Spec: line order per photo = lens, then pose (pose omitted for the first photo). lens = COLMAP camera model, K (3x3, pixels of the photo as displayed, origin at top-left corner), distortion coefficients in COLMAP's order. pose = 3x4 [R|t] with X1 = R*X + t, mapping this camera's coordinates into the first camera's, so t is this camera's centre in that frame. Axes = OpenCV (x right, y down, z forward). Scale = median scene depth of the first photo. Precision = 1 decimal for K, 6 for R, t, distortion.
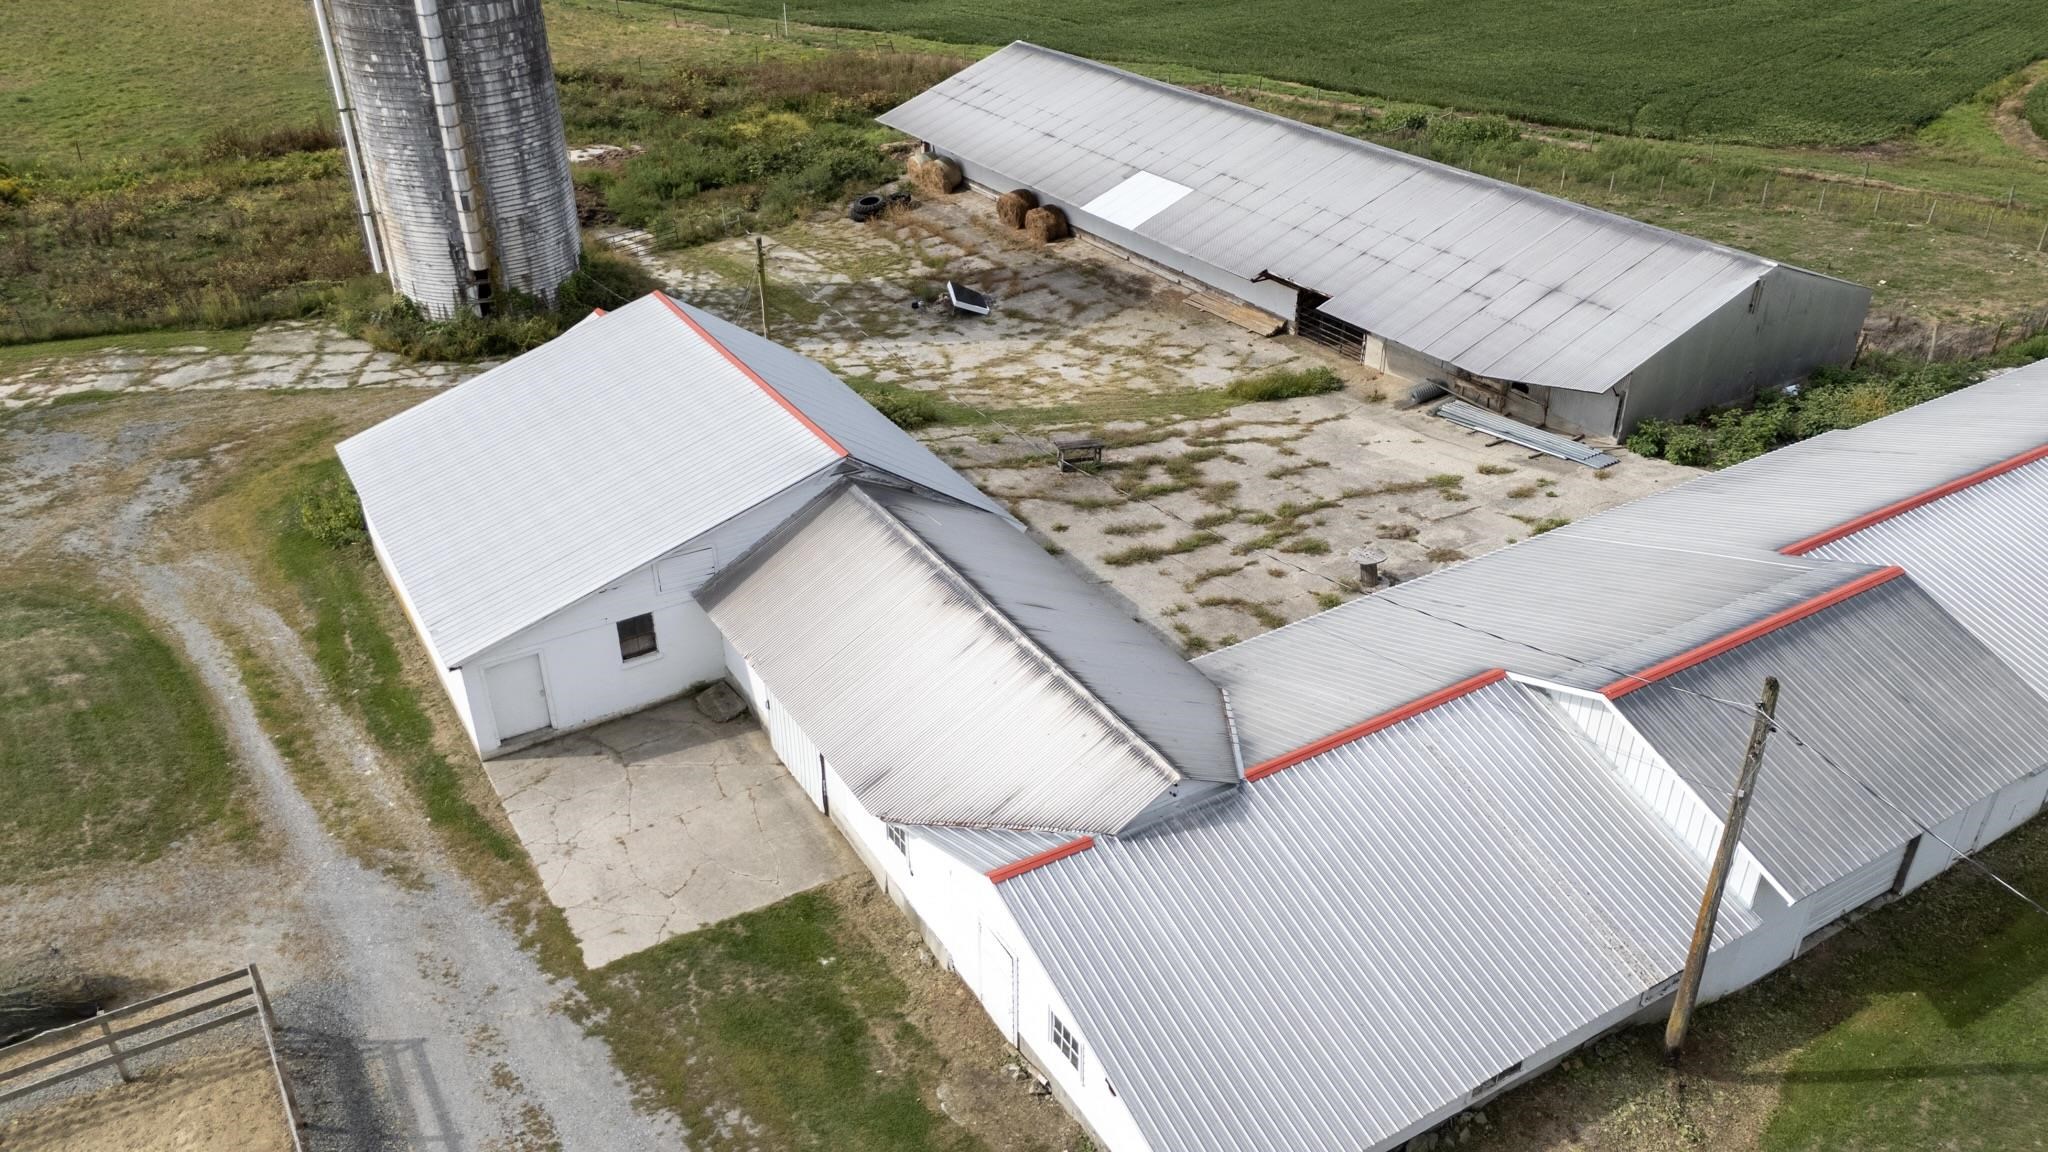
lens RADIAL K [[1506.4, 0, 1024.0], [0, 1506.4, 576.0], [0, 0, 1]] dist [0.082717, -0.075370]
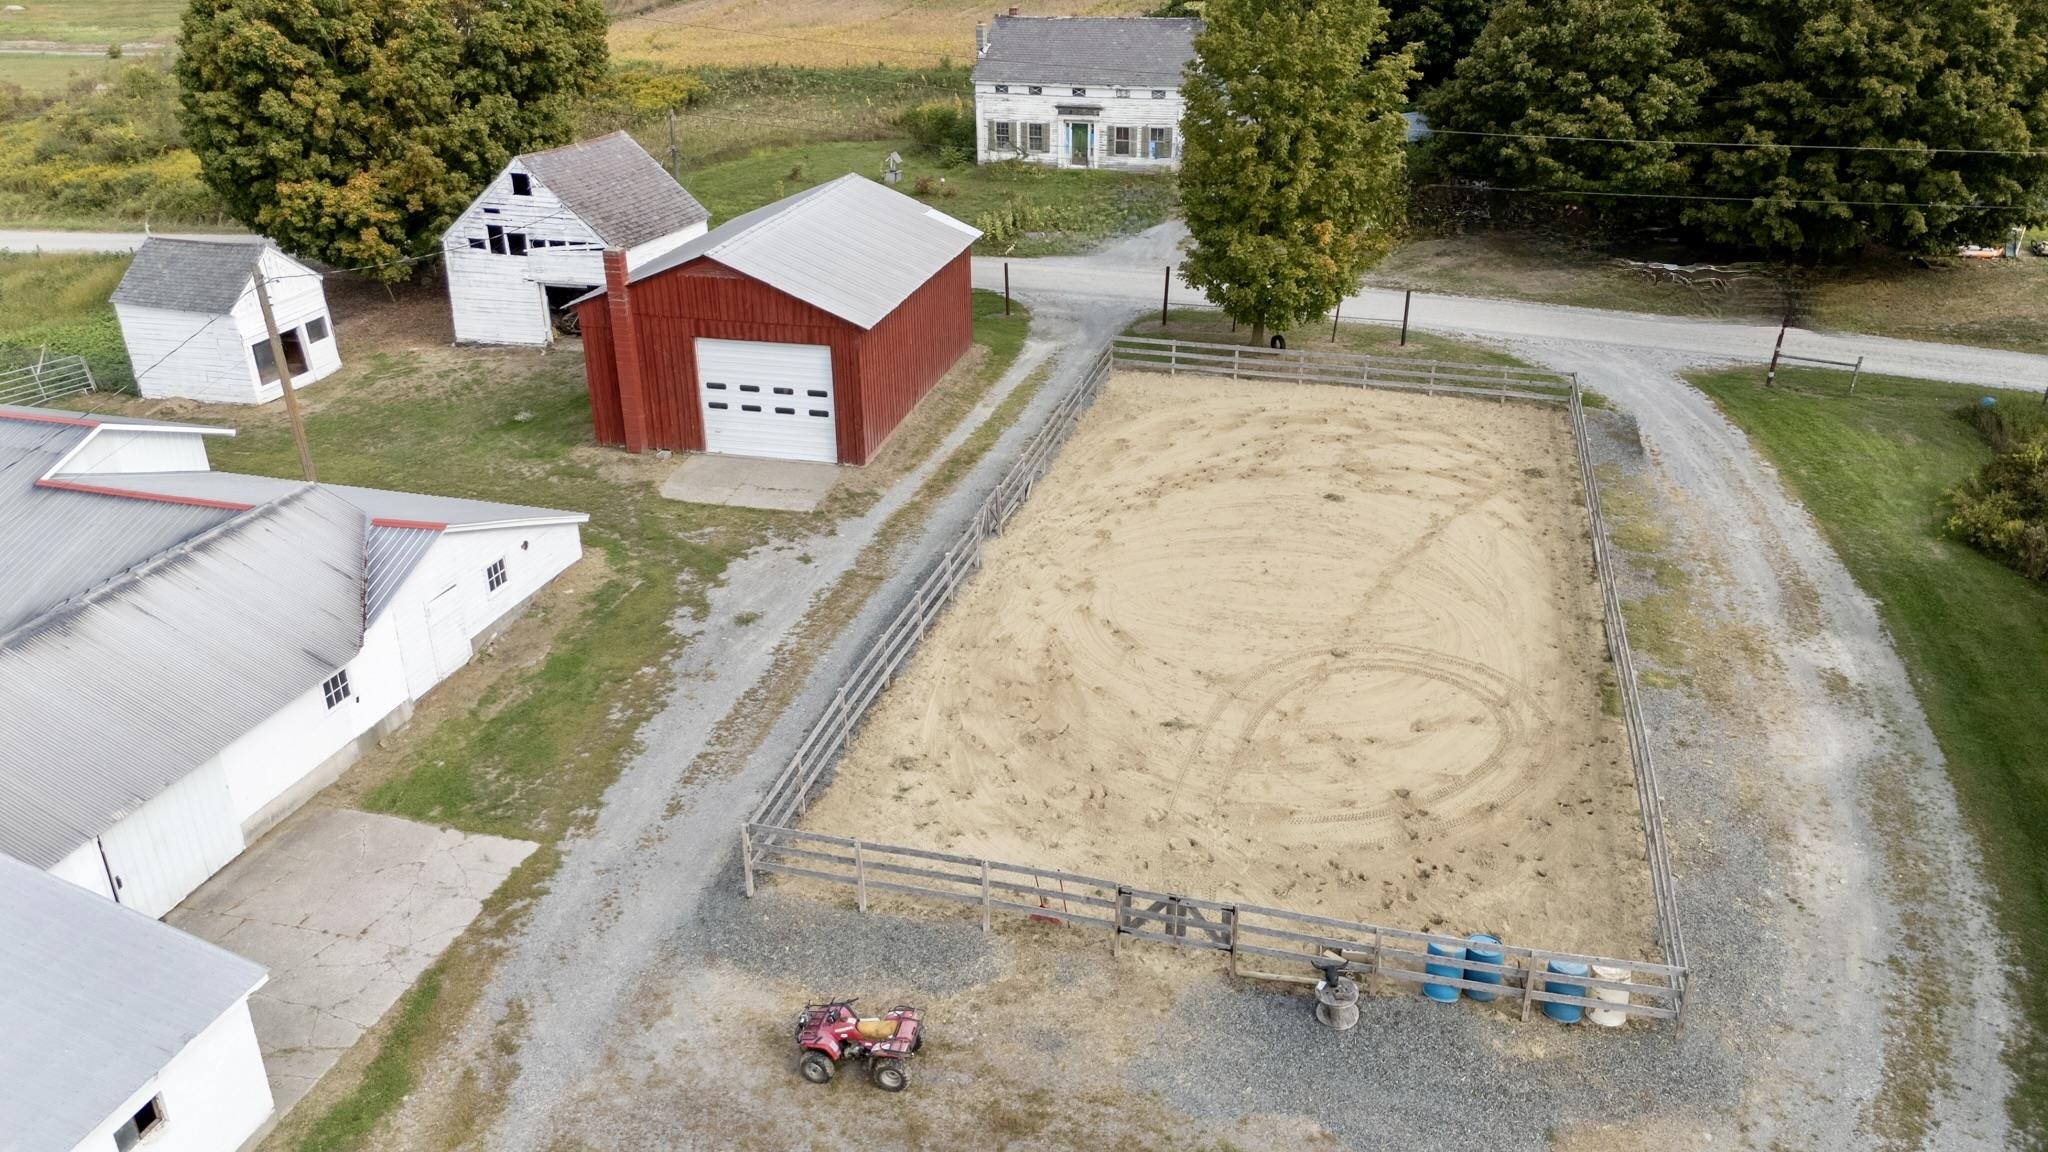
lens RADIAL K [[1506.1, 0, 1021.1], [0, 1506.1, 578.3], [0, 0, 1]] dist [0.097983, -0.110955]
pose [[-0.682553, -0.299729, 0.666546, -0.587700], [0.378221, 0.635533, 0.673087, -0.229681], [-0.625356, 0.711520, -0.320422, 0.494748]]
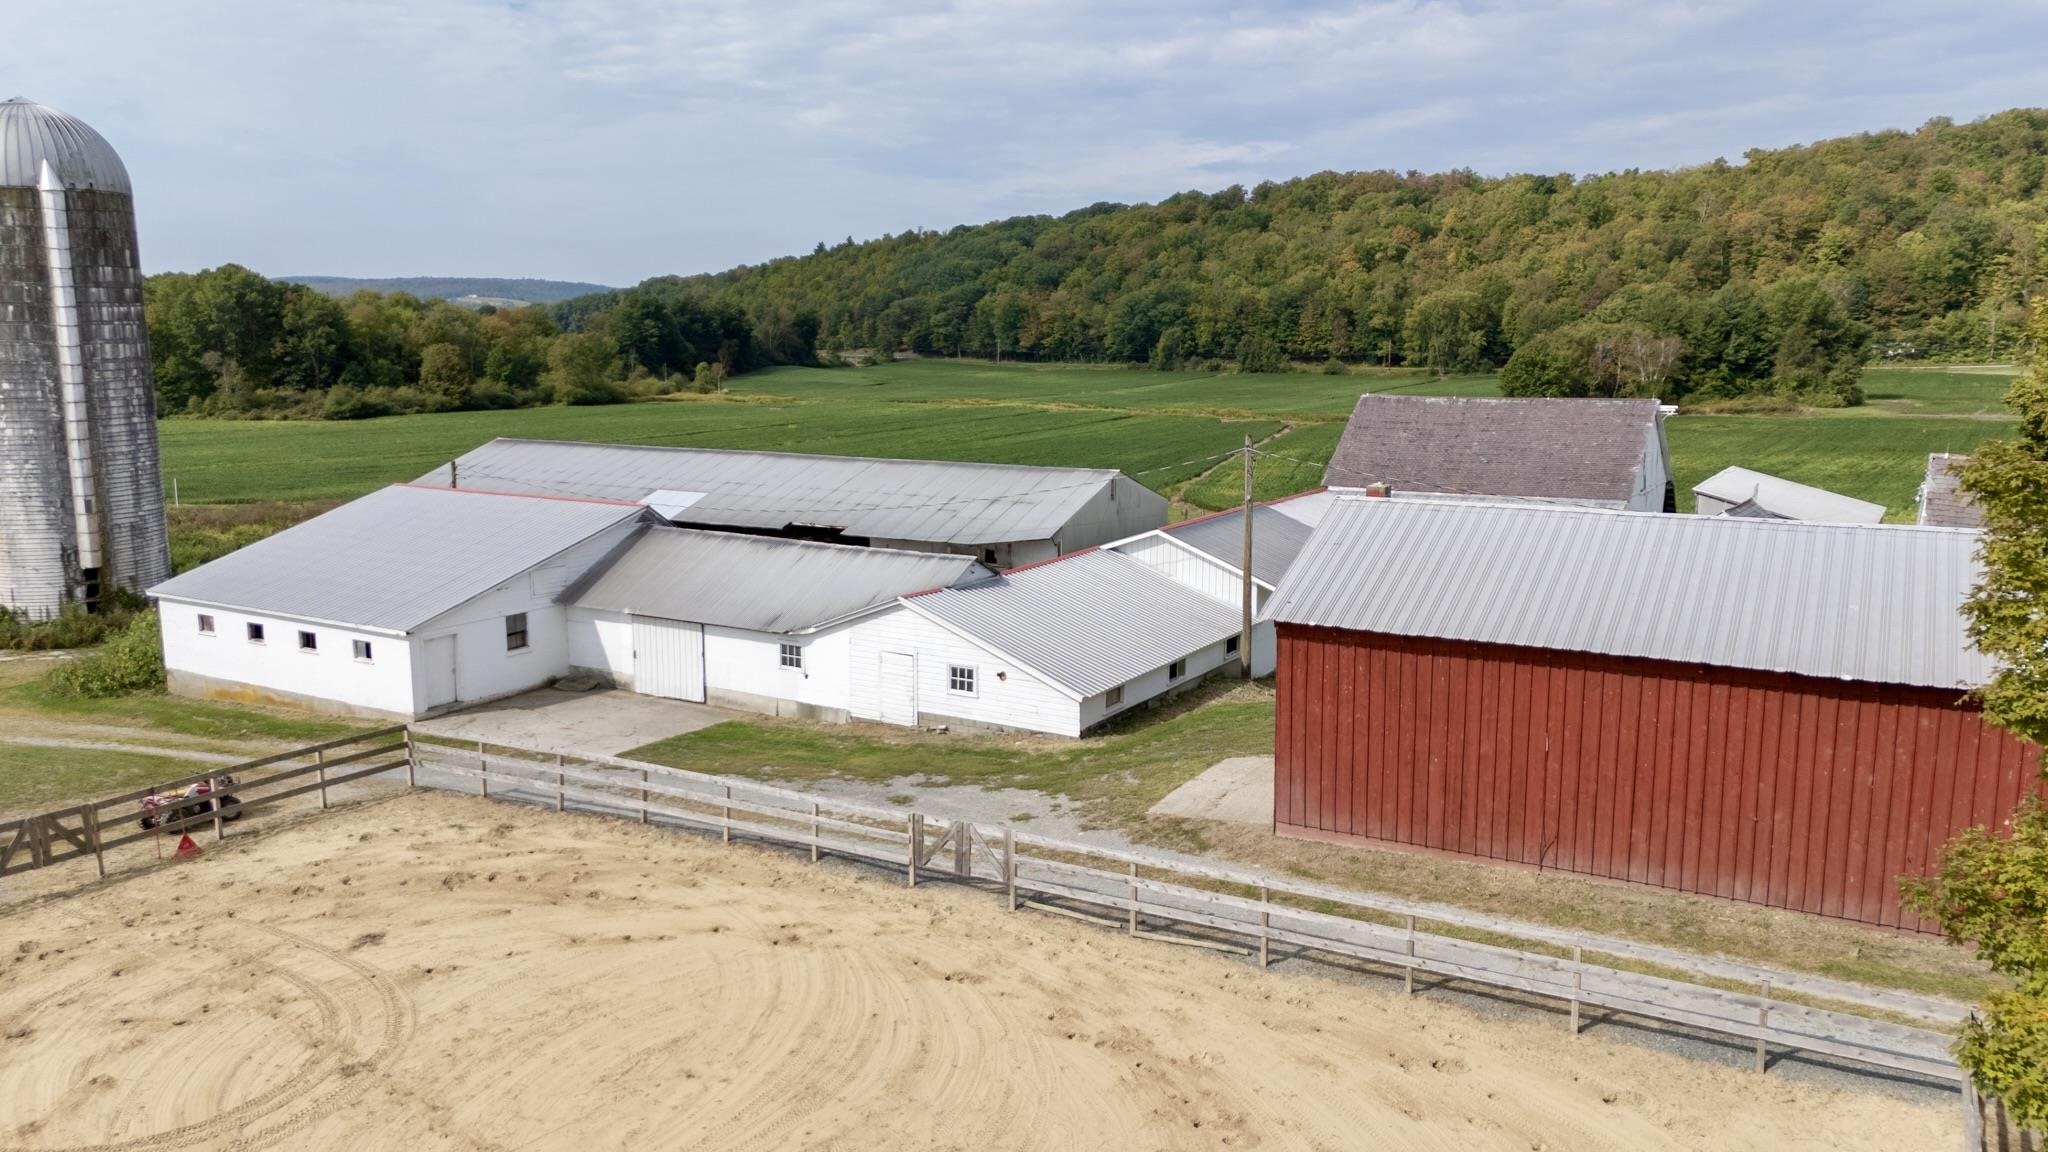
lens RADIAL K [[1499.4, 0, 1022.7], [0, 1499.4, 577.7], [0, 0, 1]] dist [0.079842, -0.066151]
pose [[0.886129, -0.070603, 0.458030, -0.284247], [0.228979, 0.925965, -0.300263, 0.305373], [-0.402920, 0.370951, 0.836690, -0.199495]]
